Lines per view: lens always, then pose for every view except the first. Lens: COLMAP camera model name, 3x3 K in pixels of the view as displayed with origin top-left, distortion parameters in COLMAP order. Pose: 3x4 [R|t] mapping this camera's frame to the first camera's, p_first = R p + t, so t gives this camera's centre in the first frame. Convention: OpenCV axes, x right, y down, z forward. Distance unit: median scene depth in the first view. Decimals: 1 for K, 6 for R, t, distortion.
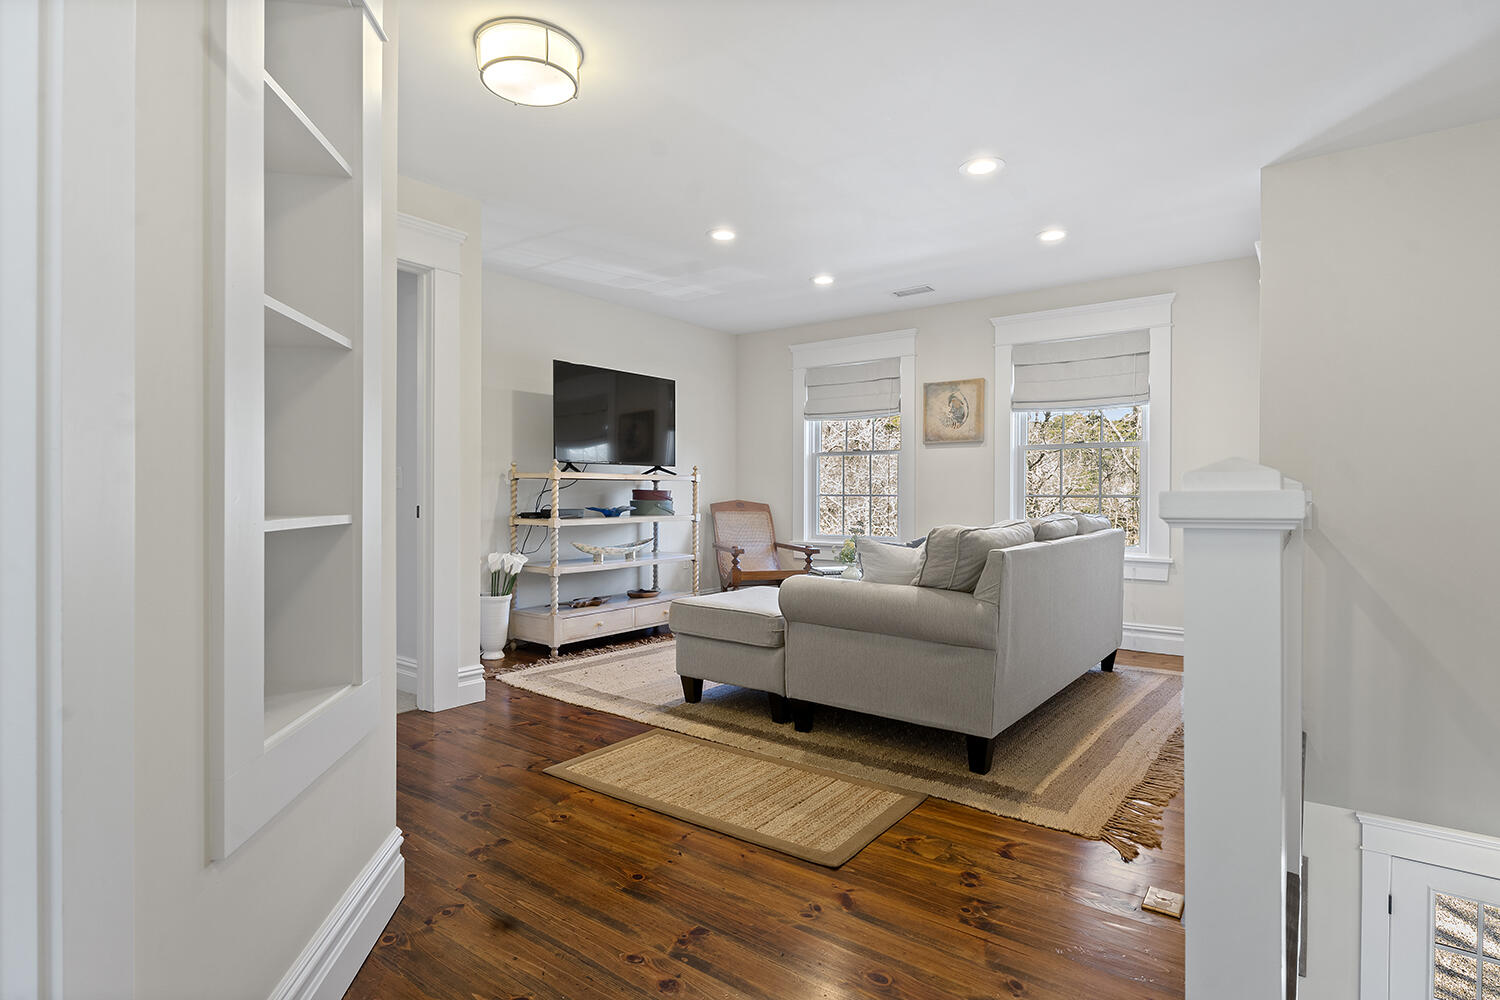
lens RADIAL K [[740.5, 0, 750.0], [0, 740.5, 500.0], [0, 0, 1]] dist [0.000040, -0.000140]
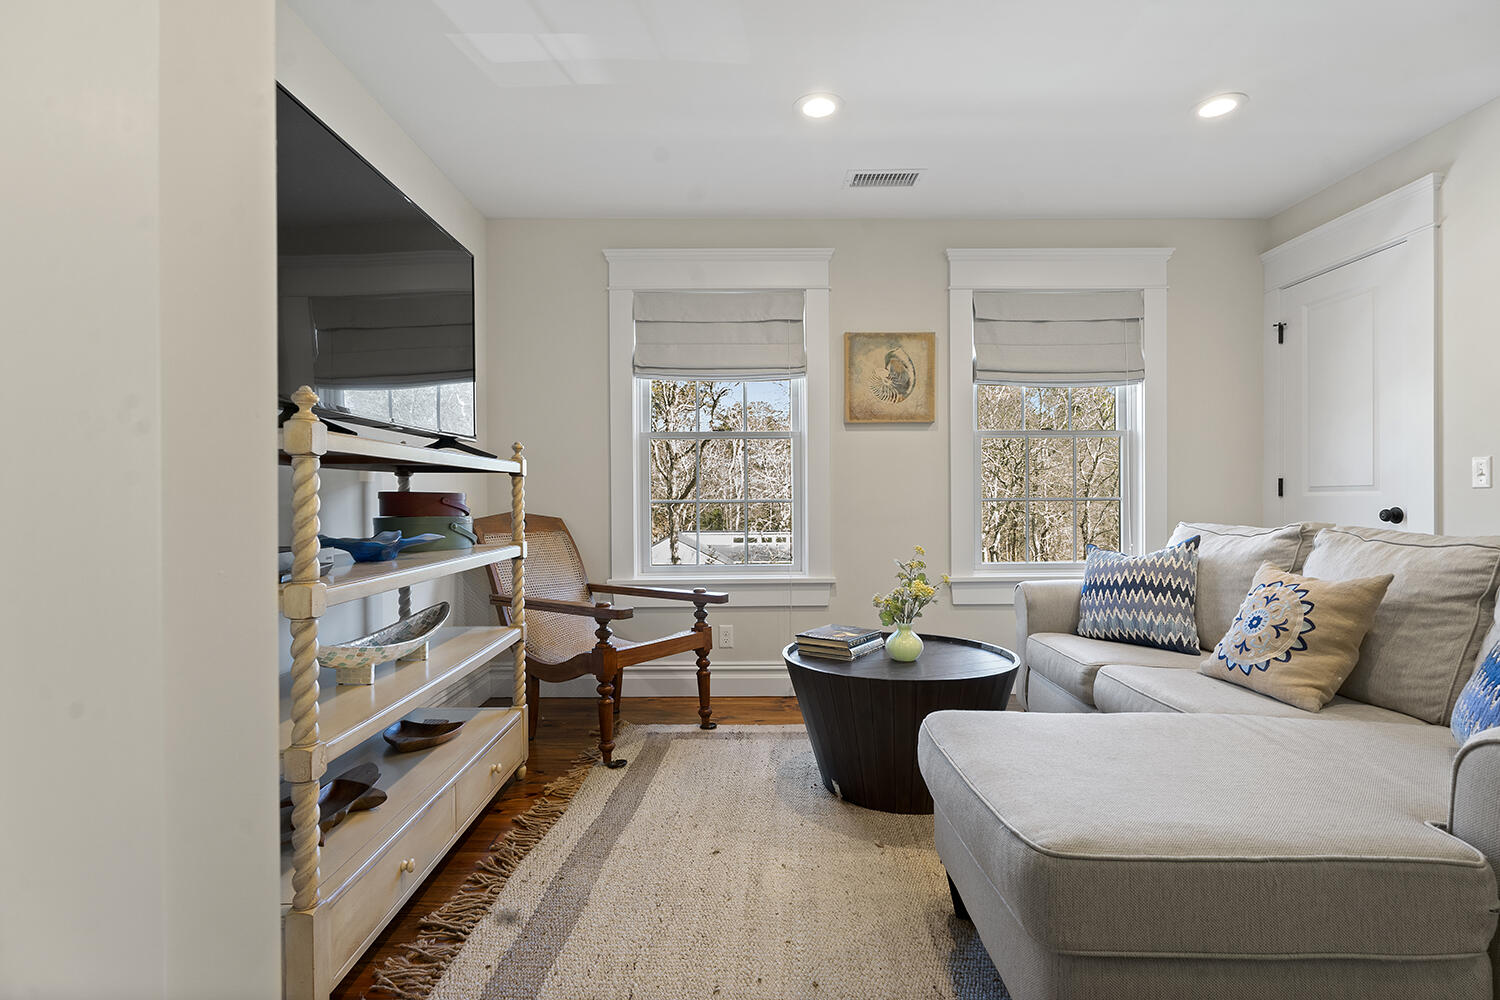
lens RADIAL K [[740.5, 0, 750.0], [0, 740.5, 500.0], [0, 0, 1]] dist [0.000040, -0.000140]
pose [[0.802418, -0.006842, 0.596723, -0.240332], [0.010757, 0.999938, -0.002999, -0.005665], [-0.596666, 0.008826, 0.802441, 0.531964]]
